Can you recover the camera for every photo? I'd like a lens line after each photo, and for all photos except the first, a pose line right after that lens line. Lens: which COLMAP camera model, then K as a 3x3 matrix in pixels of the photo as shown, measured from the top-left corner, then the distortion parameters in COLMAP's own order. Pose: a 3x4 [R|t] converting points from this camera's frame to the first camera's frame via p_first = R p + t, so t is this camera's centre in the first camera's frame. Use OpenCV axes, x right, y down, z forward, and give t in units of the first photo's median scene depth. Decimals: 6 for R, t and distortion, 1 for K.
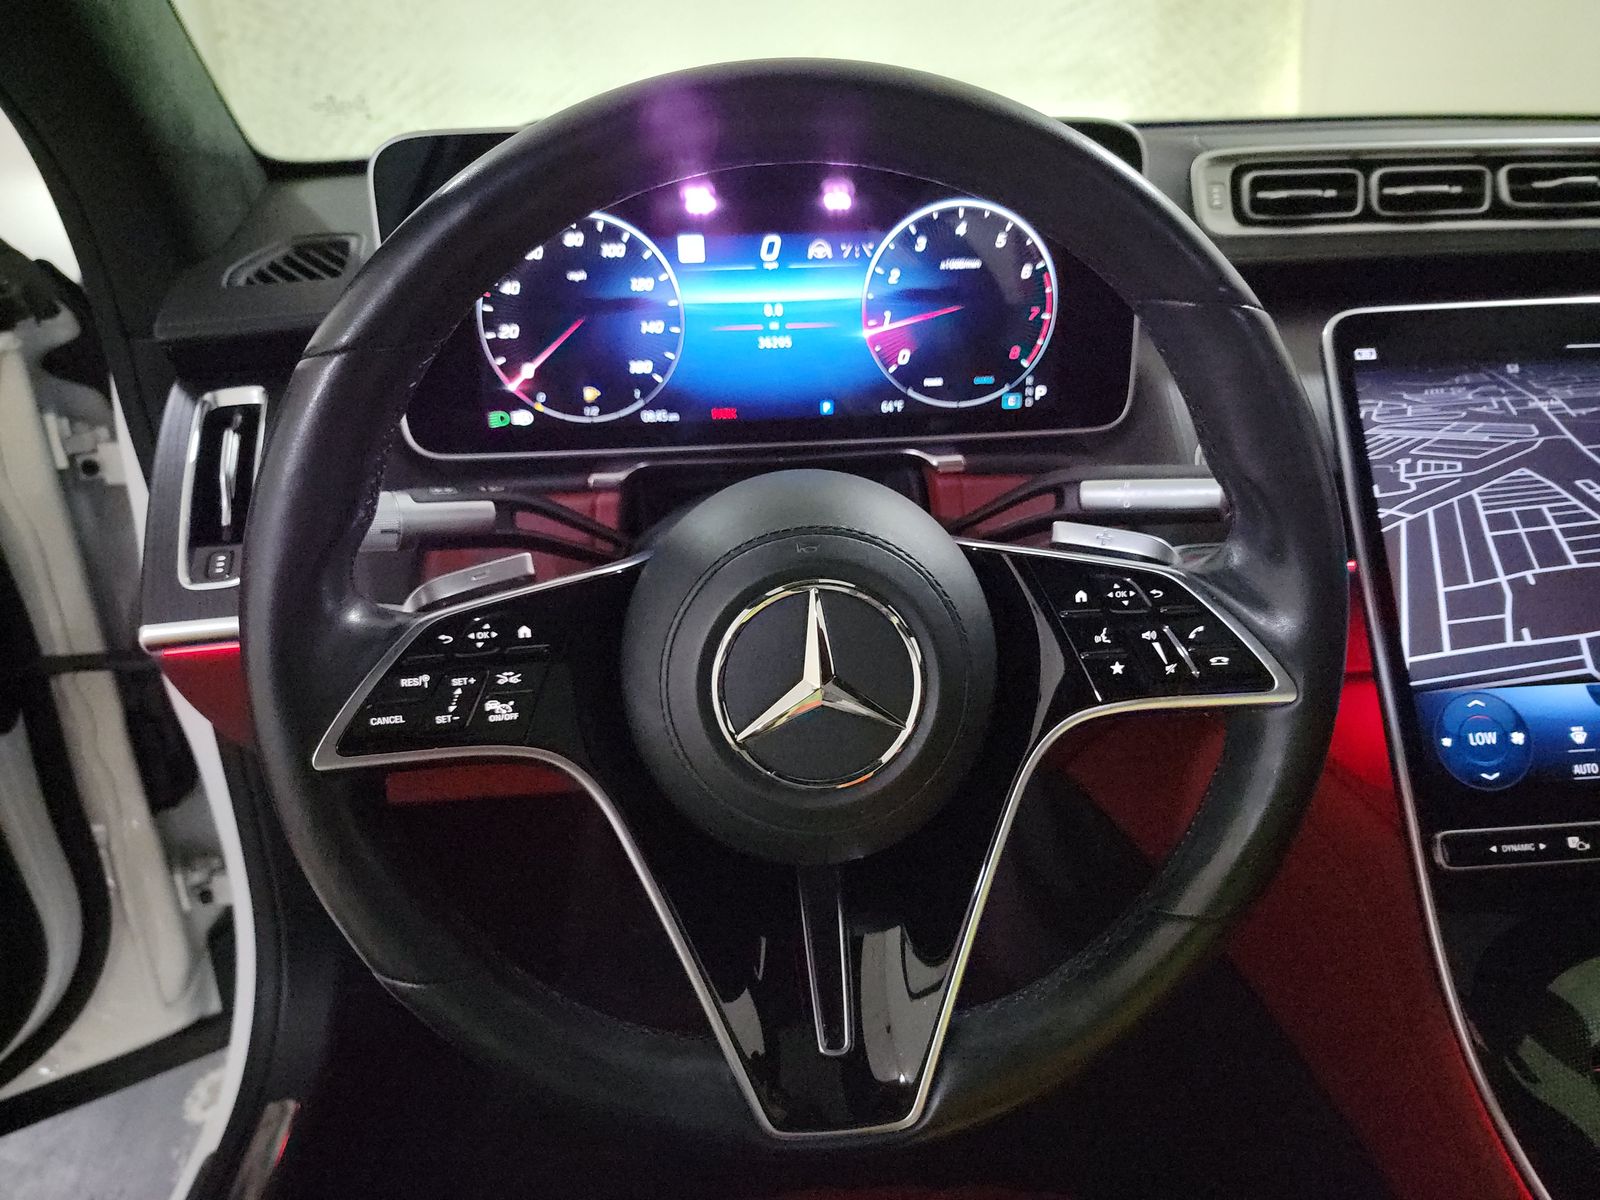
lens RADIAL K [[1108.5, 0, 795.0], [0, 1108.5, 595.2], [0, 0, 1]] dist [0.050937, -0.042700]
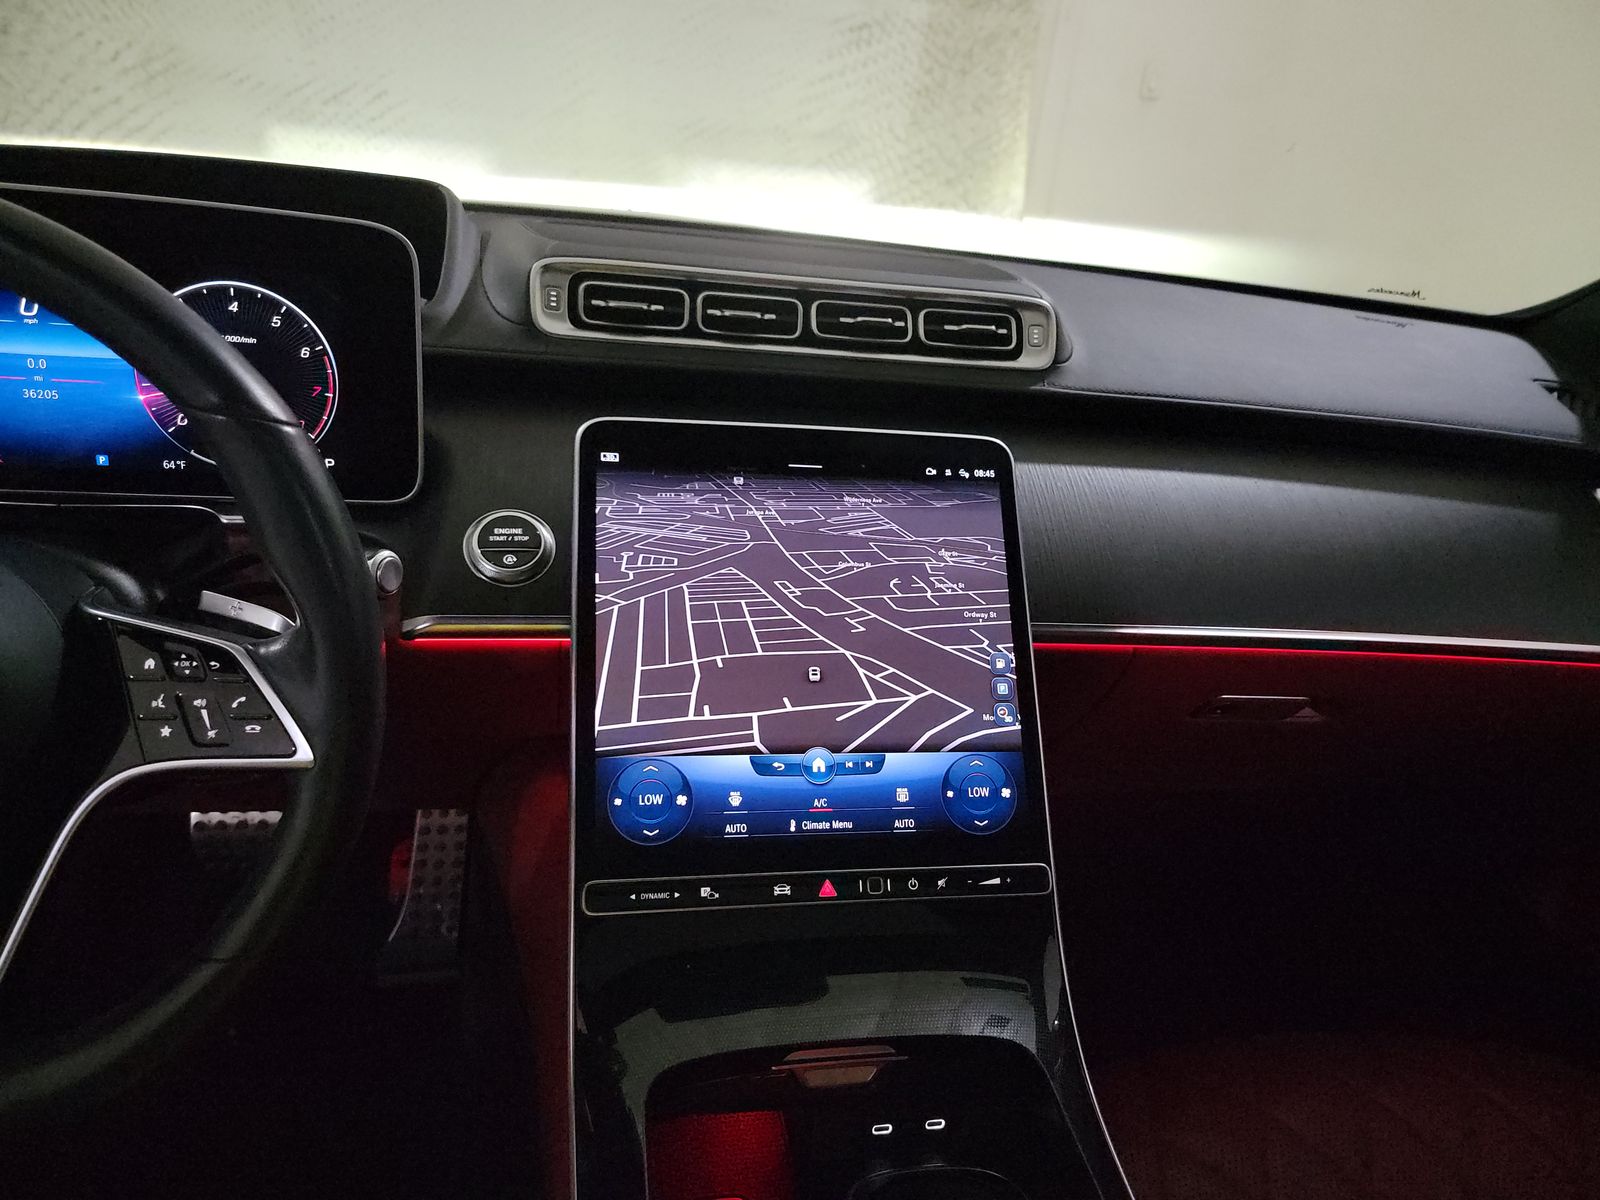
lens RADIAL K [[1108.5, 0, 797.7], [0, 1108.5, 602.8], [0, 0, 1]] dist [0.050937, -0.042700]
pose [[0.985784, 0.062923, 0.155790, 0.538324], [-0.060515, 0.997964, -0.020157, -0.056891], [-0.156741, 0.010443, 0.987585, -0.144213]]
